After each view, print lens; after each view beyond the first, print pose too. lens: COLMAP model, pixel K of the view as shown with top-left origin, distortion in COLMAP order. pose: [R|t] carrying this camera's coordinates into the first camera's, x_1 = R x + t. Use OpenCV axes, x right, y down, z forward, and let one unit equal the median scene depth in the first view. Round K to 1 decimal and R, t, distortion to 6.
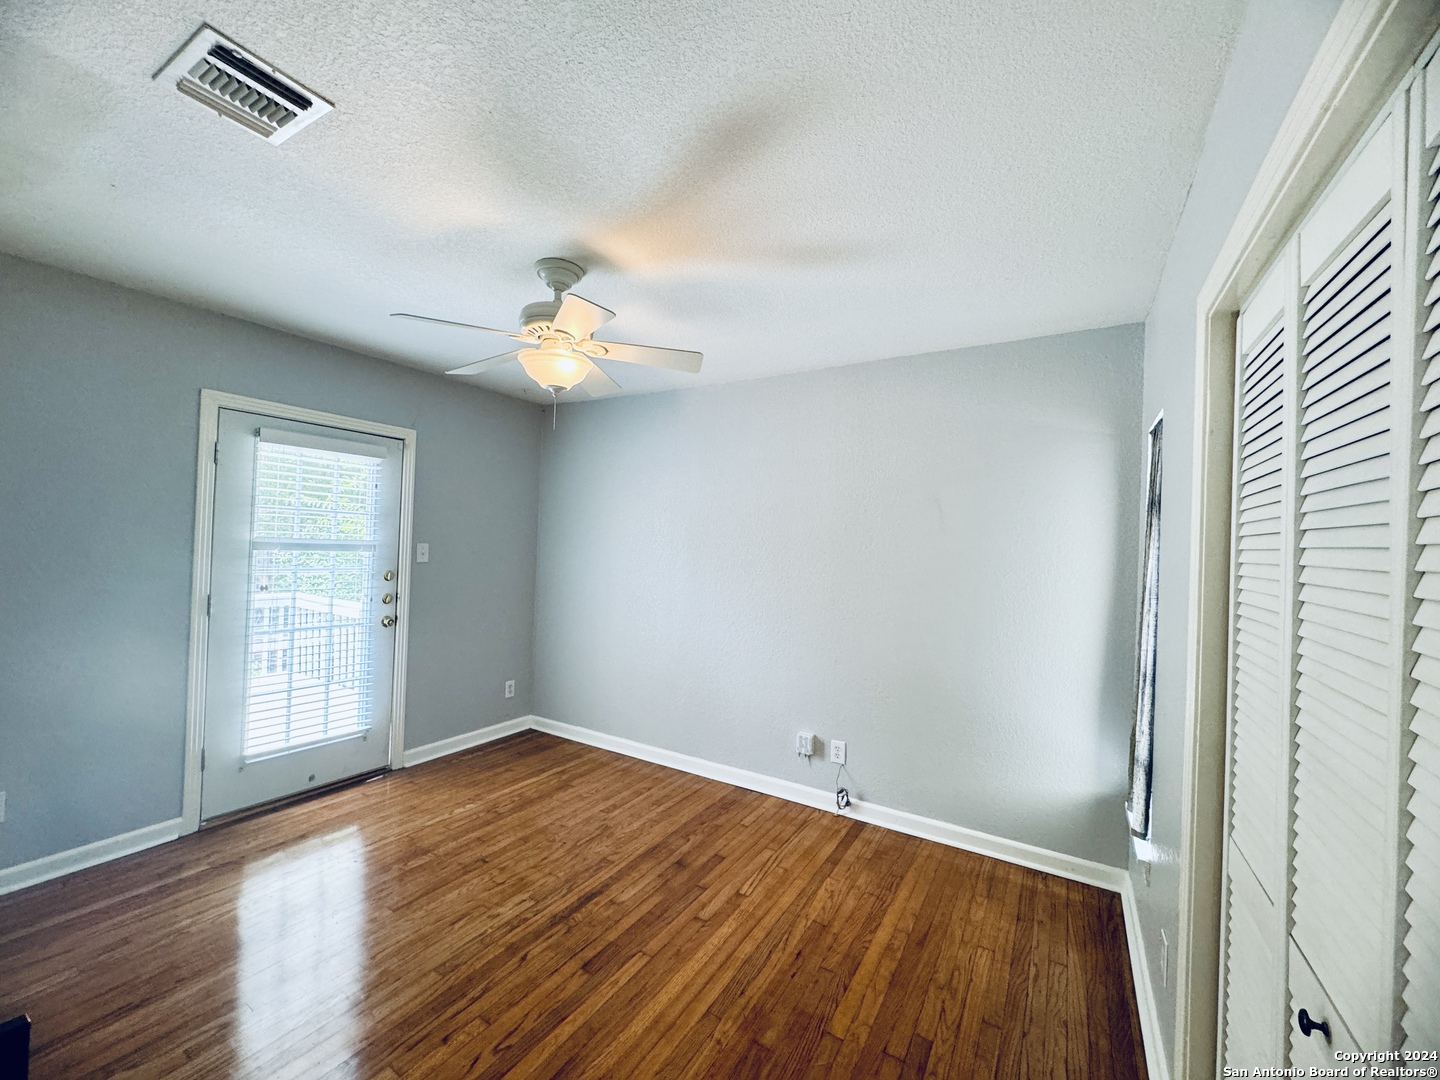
lens RADIAL K [[578.3, 0, 721.4], [0, 578.3, 539.2], [0, 0, 1]] dist [-0.001504, -0.000364]
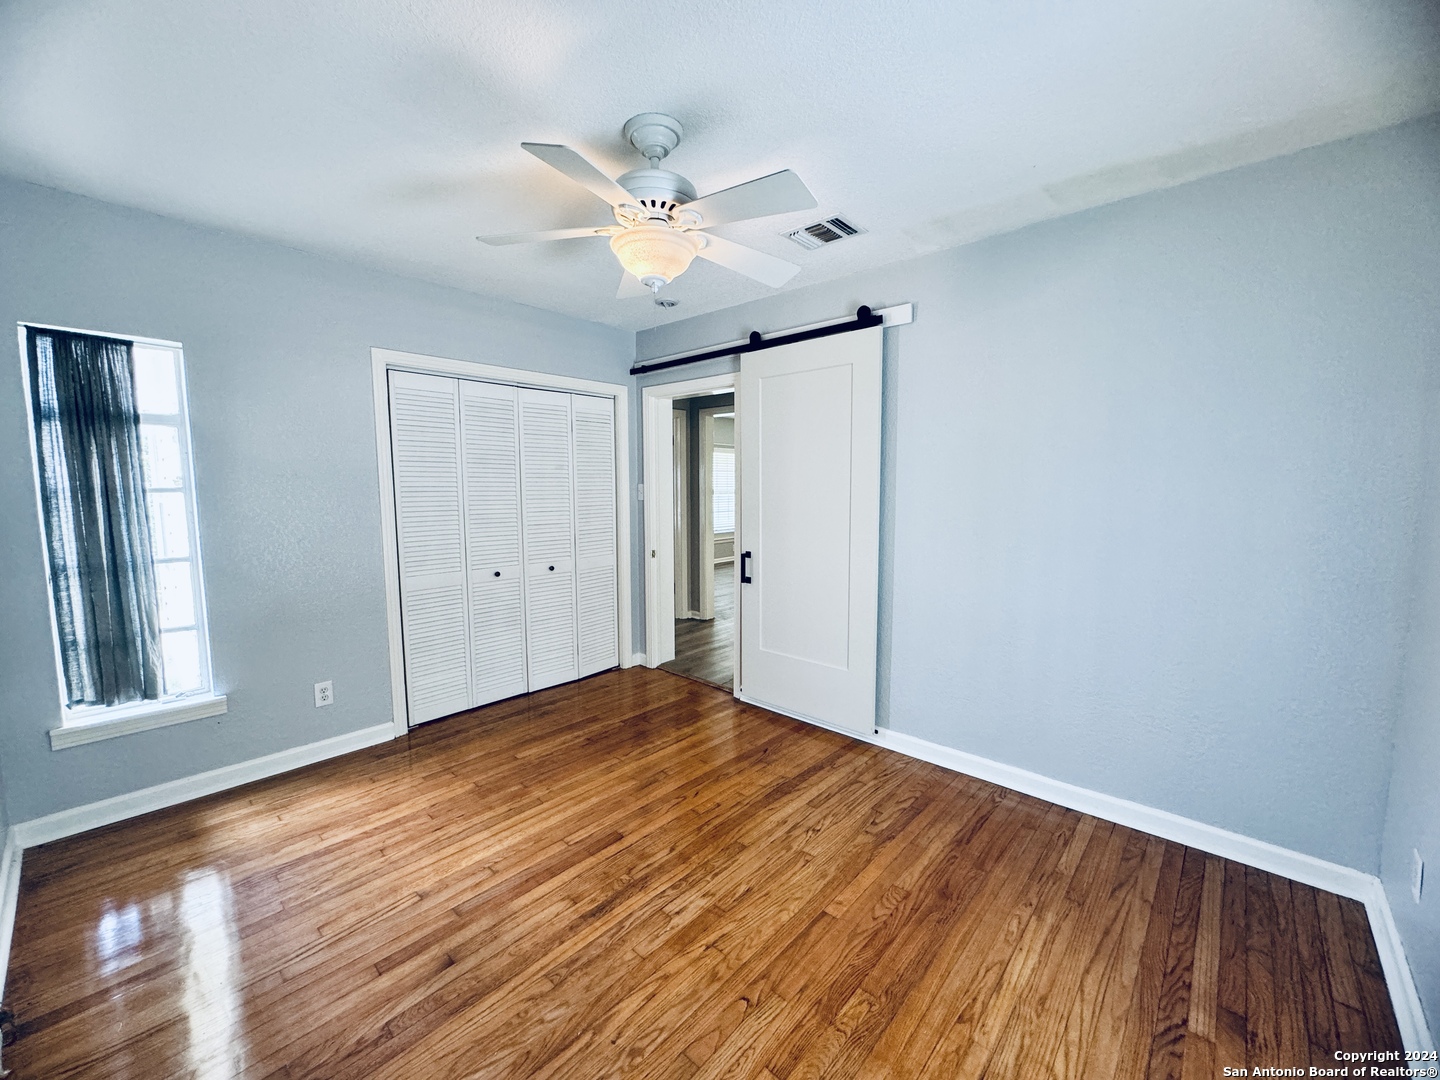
lens RADIAL K [[578.3, 0, 719.7], [0, 578.3, 541.9], [0, 0, 1]] dist [-0.001504, -0.000364]
pose [[-0.979925, -0.056466, 0.191203, -0.551046], [-0.037431, 0.994106, 0.101743, 0.025105], [-0.195821, 0.092544, -0.976263, 1.816354]]
